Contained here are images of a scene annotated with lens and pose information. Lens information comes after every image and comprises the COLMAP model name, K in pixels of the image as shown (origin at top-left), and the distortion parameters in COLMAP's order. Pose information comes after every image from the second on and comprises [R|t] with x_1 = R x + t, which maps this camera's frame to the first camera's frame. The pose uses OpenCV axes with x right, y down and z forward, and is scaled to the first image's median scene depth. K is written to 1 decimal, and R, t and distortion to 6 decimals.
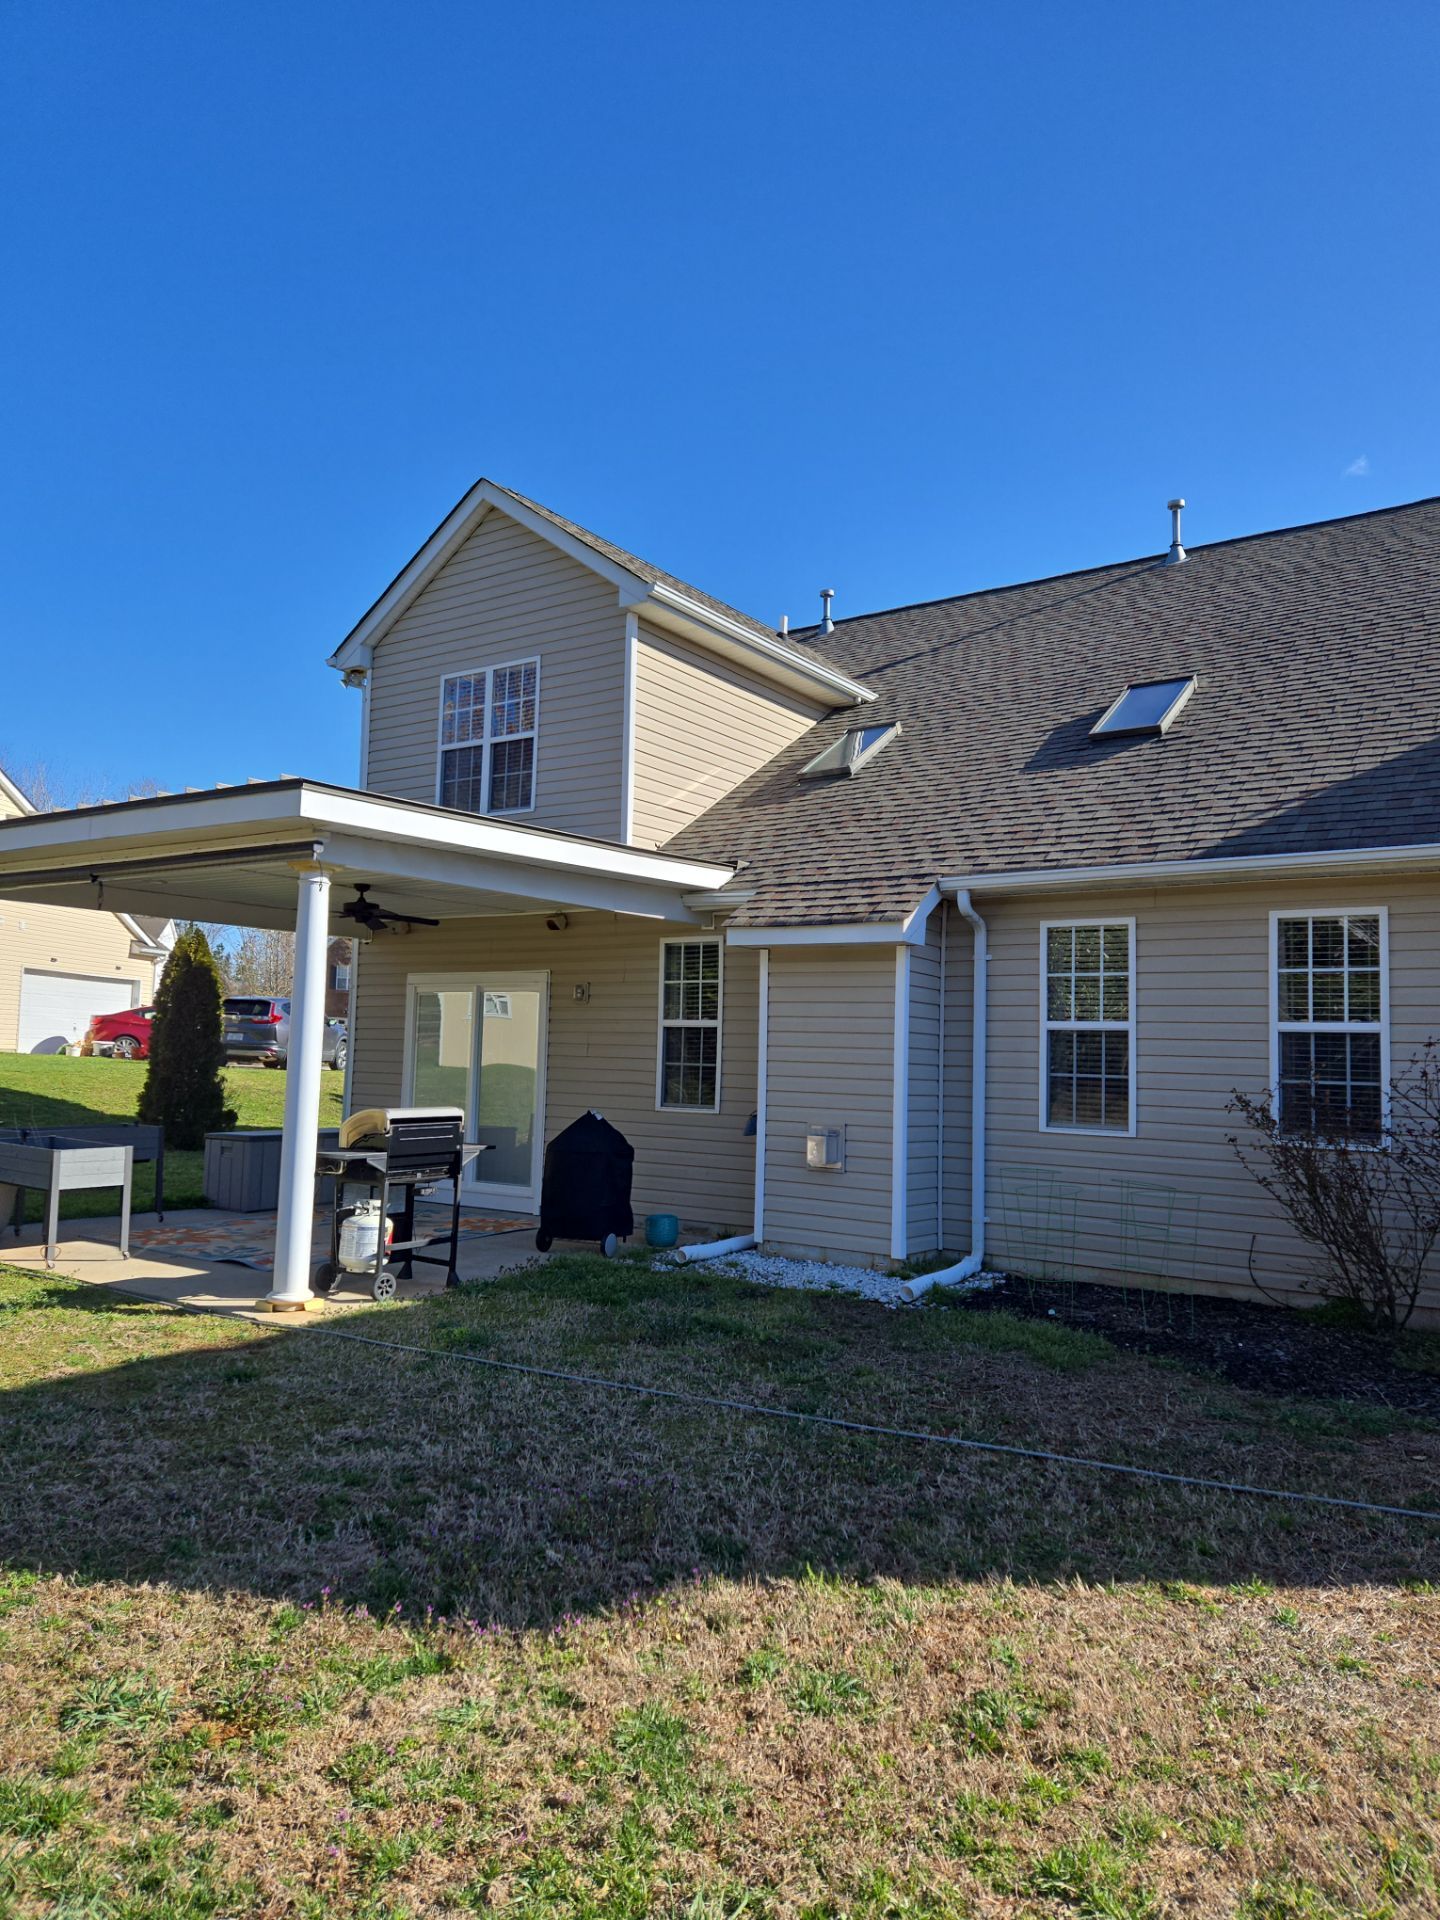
lens RADIAL K [[1301.9, 0, 736.8], [0, 1301.9, 976.8], [0, 0, 1]] dist [0.077615, -0.060973]
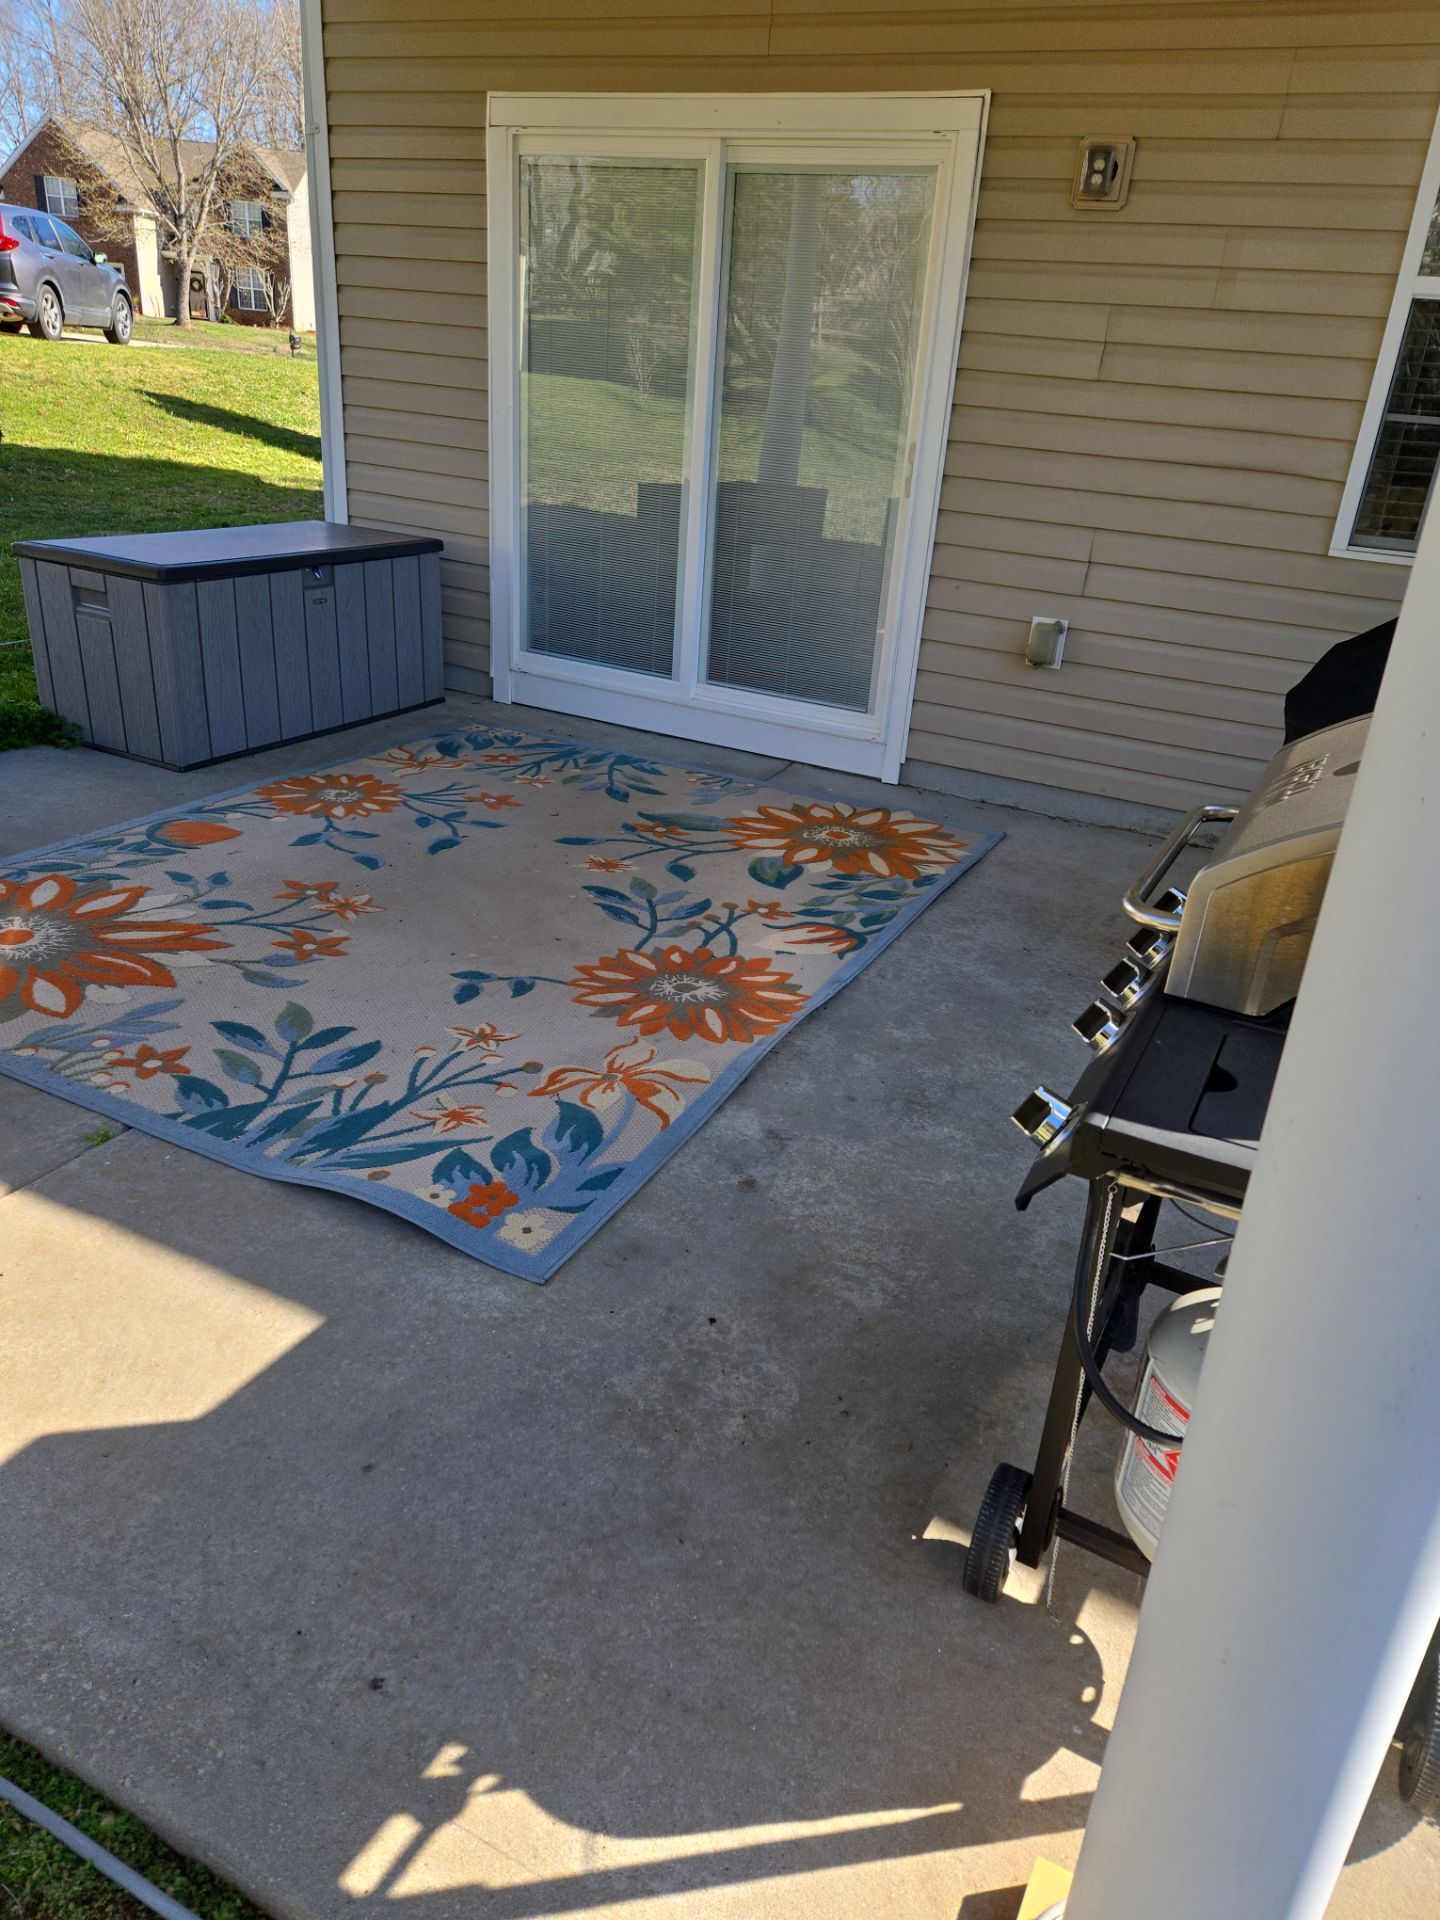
lens RADIAL K [[1301.9, 0, 736.8], [0, 1301.9, 976.8], [0, 0, 1]] dist [0.077615, -0.060973]
pose [[0.990598, -0.002925, 0.136773, -0.258610], [-0.063127, 0.877195, 0.475967, 0.036664], [-0.121368, -0.480126, 0.868763, 0.602436]]
